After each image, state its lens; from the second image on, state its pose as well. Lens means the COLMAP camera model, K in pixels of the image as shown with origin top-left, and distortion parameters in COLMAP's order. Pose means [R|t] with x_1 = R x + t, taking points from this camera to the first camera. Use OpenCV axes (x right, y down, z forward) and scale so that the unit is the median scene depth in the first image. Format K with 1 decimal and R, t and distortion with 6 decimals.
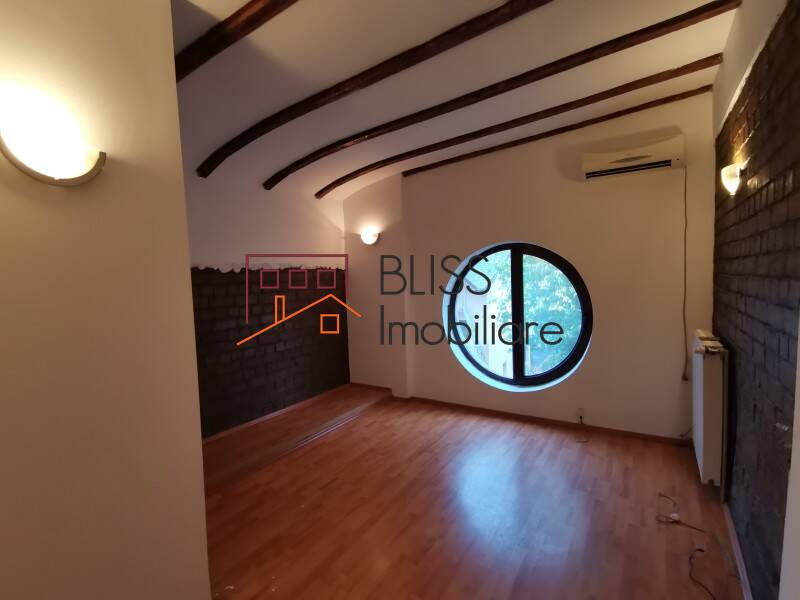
lens RADIAL K [[396.0, 0, 403.8], [0, 396.0, 291.7], [0, 0, 1]] dist [0.034343, -0.033977]
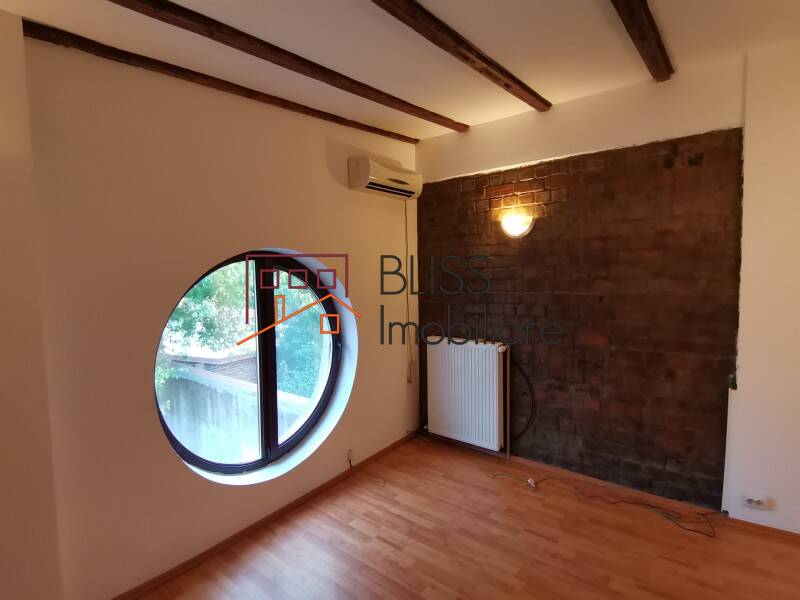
lens RADIAL K [[396.0, 0, 403.8], [0, 396.0, 291.7], [0, 0, 1]] dist [0.034343, -0.033977]
pose [[0.109195, -0.027997, 0.993626, -0.429613], [0.061171, 0.997898, 0.021395, -0.067661], [-0.992136, 0.058445, 0.110678, 0.843068]]
